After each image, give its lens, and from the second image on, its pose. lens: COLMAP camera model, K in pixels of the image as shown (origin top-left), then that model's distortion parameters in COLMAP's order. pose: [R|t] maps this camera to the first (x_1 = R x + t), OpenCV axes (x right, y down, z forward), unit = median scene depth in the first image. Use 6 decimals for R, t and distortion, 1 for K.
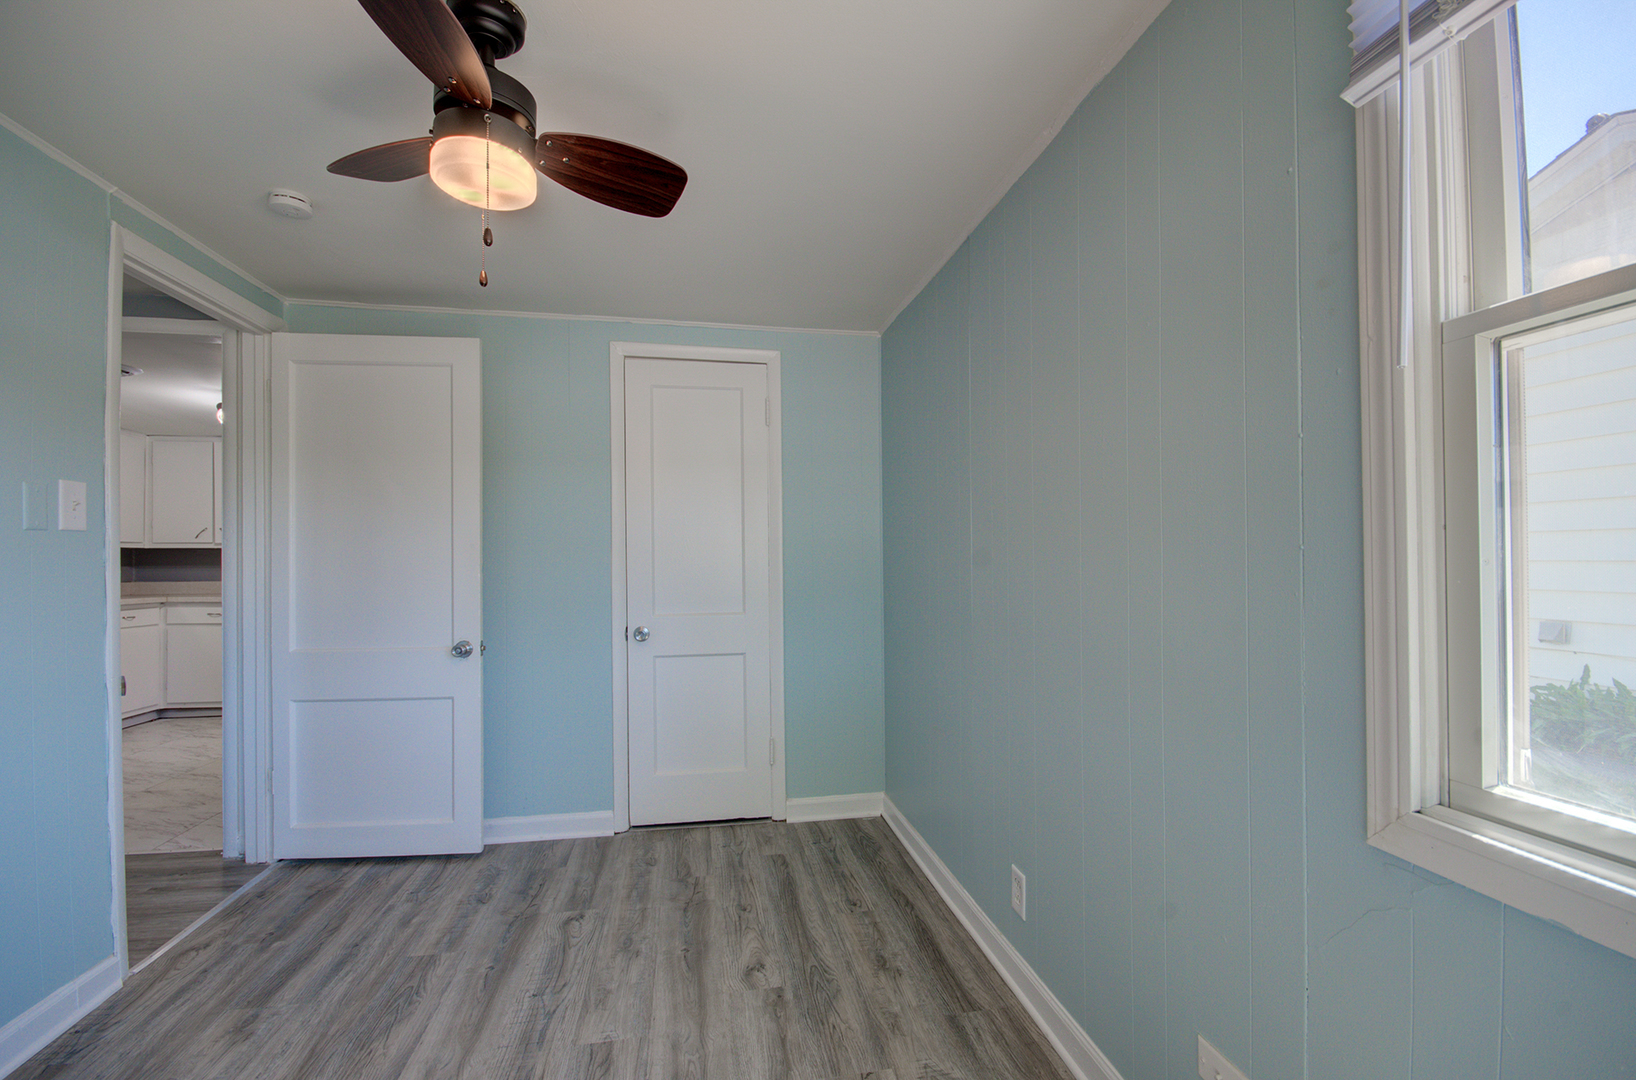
lens RADIAL K [[707.9, 0, 818.8], [0, 707.9, 550.6], [0, 0, 1]] dist [0.009686, -0.012625]
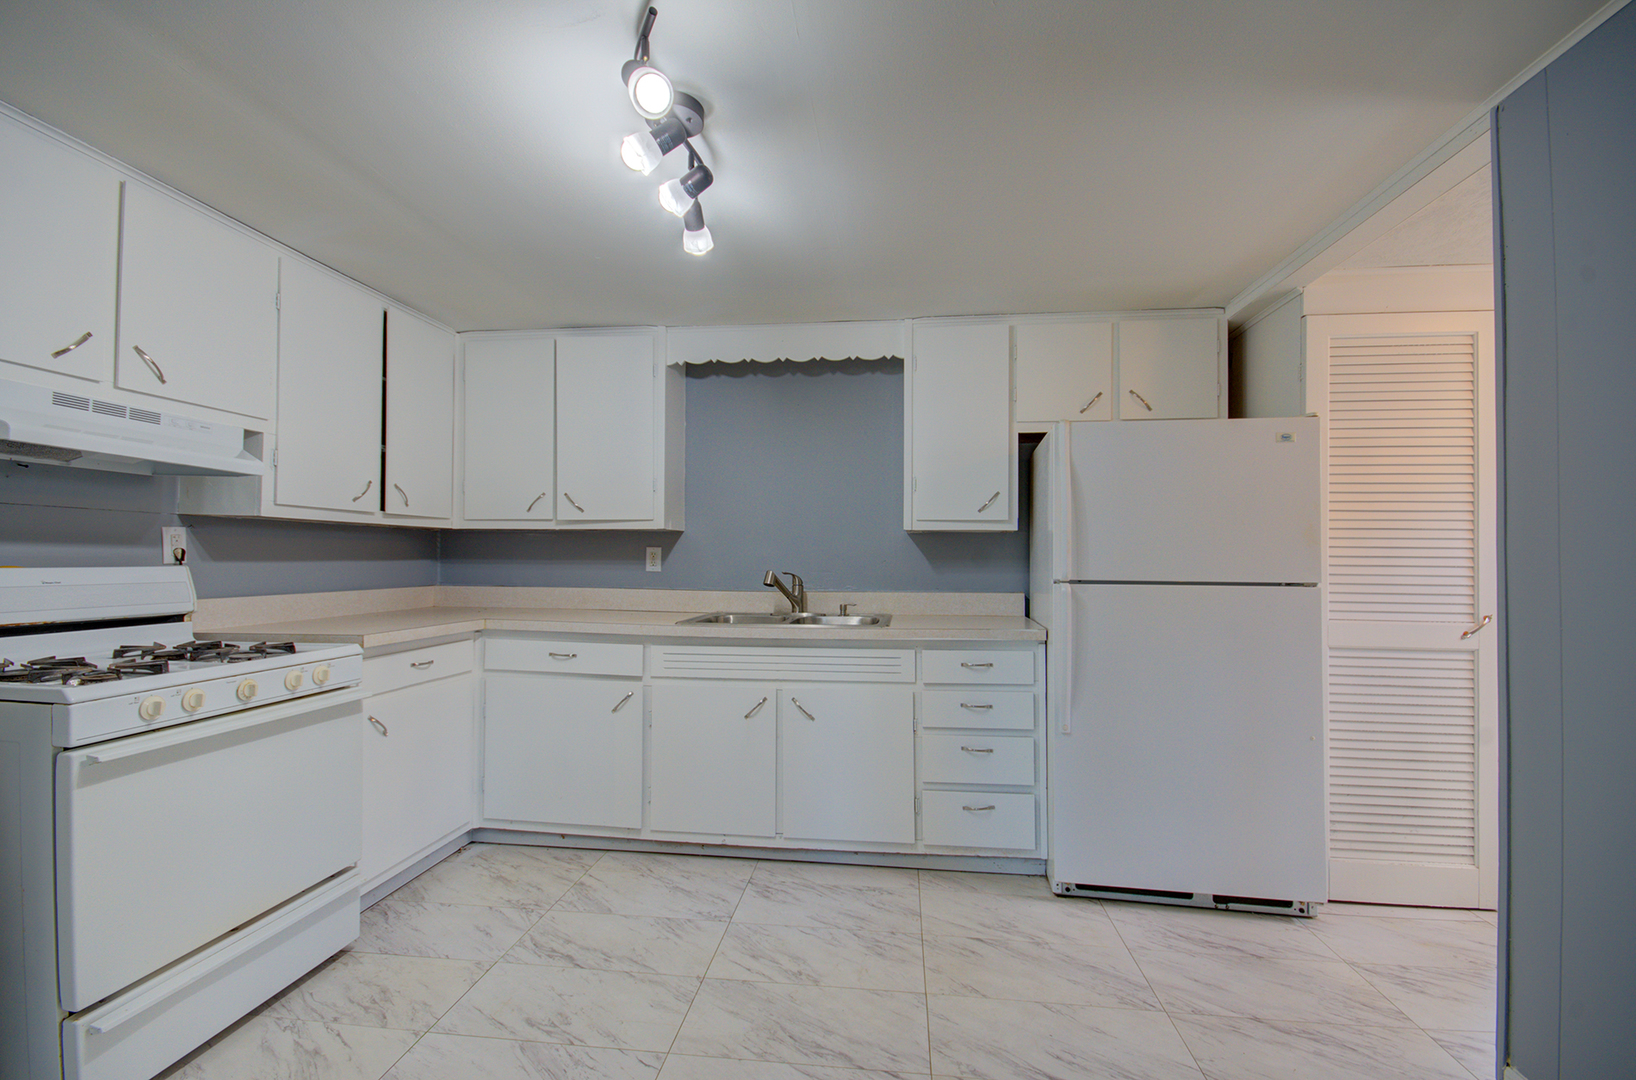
lens RADIAL K [[707.9, 0, 818.8], [0, 707.9, 550.6], [0, 0, 1]] dist [0.009686, -0.012625]
pose [[0.956397, 0.007538, -0.291972, -0.526845], [-0.007083, 0.999971, 0.002613, 0.011339], [0.291984, -0.000431, 0.956423, 0.563397]]
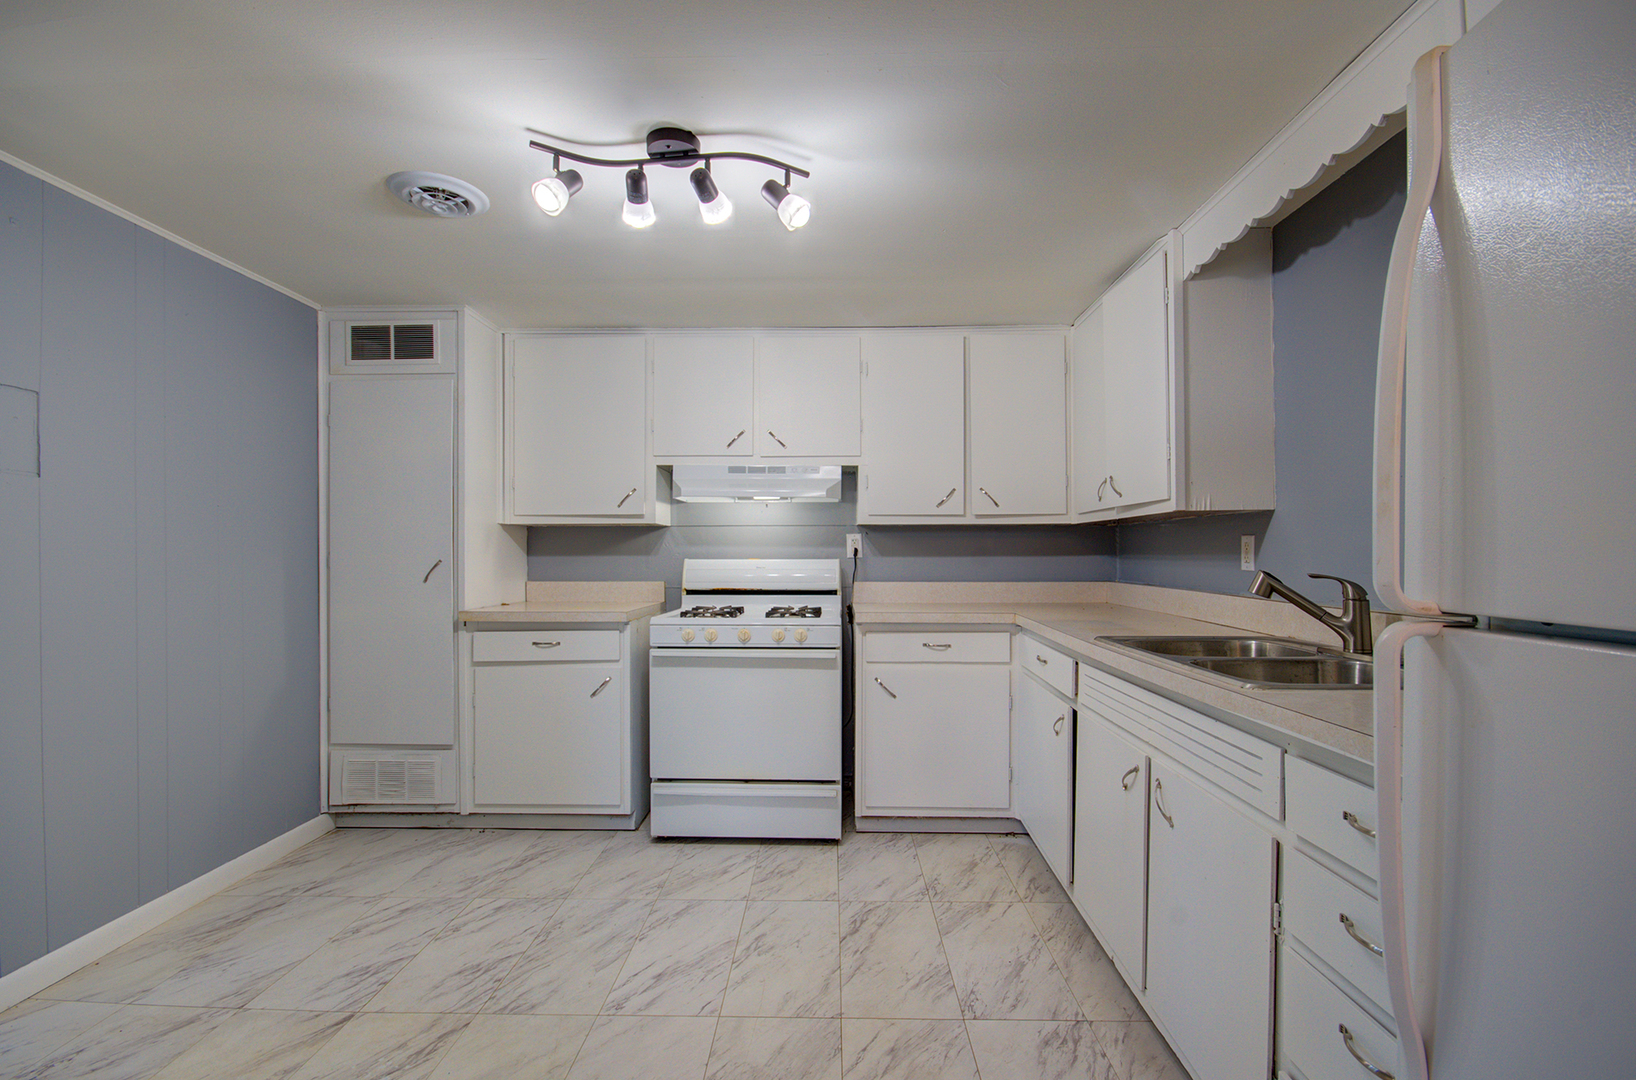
lens RADIAL K [[726.5, 0, 819.9], [0, 726.5, 554.2], [0, 0, 1]] dist [-0.000650, -0.000588]
pose [[-0.199498, 0.005070, -0.979885, -0.303737], [0.014042, 0.999899, 0.002315, 0.019794], [0.979798, -0.013298, -0.199549, 1.085276]]
